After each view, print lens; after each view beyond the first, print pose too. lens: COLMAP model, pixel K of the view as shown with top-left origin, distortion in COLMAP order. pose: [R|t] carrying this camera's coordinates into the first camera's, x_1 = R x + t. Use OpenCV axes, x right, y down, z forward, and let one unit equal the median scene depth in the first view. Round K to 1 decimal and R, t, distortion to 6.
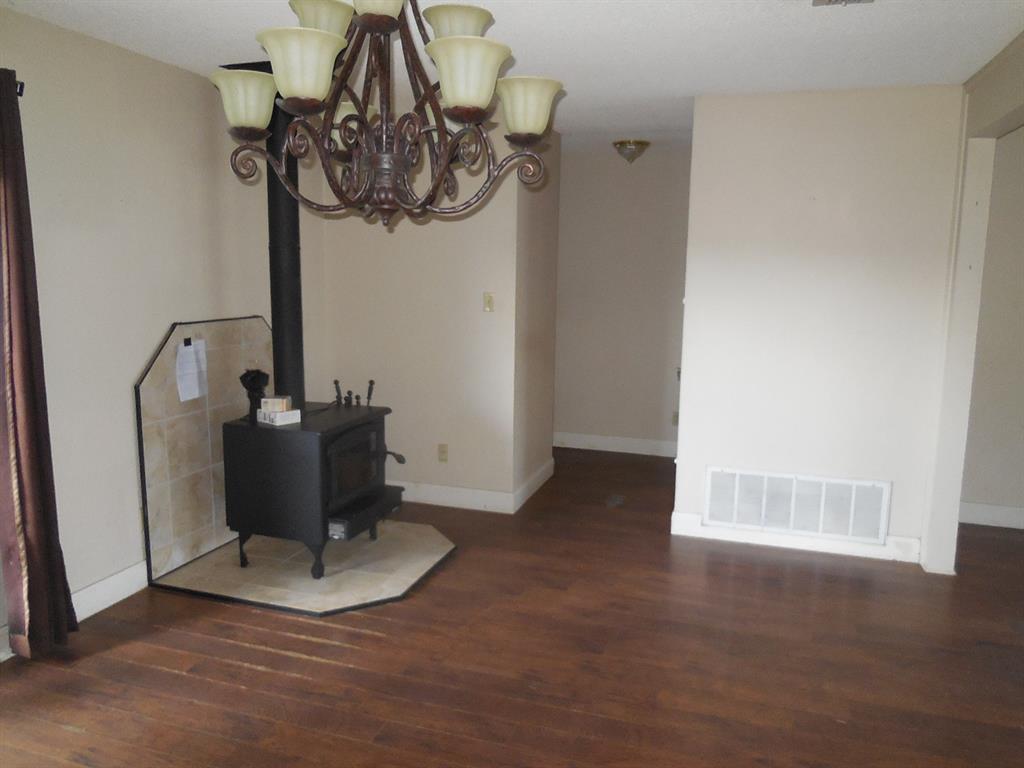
lens RADIAL K [[754.4, 0, 511.4], [0, 754.4, 386.0], [0, 0, 1]] dist [-0.062985, 0.018391]
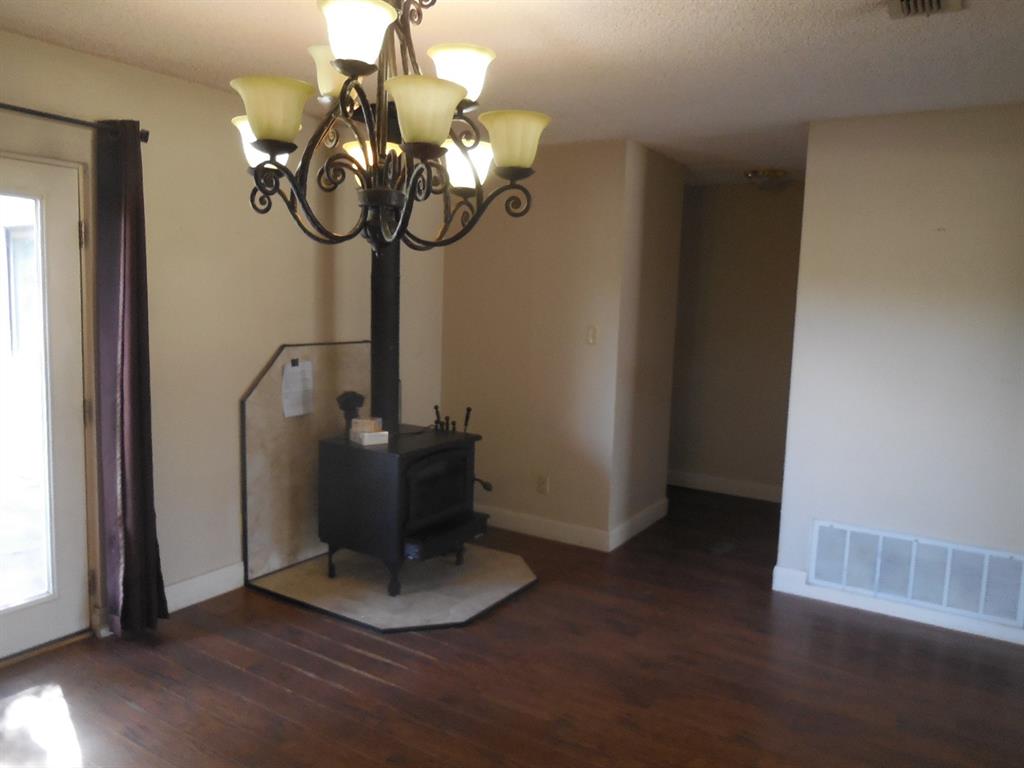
lens RADIAL K [[754.4, 0, 510.4], [0, 754.4, 379.4], [0, 0, 1]] dist [-0.062985, 0.018391]
pose [[0.969095, 0.043195, -0.242878, 0.135858], [-0.055312, 0.997530, -0.043291, -0.004763], [0.240408, 0.055387, 0.969090, 0.021935]]
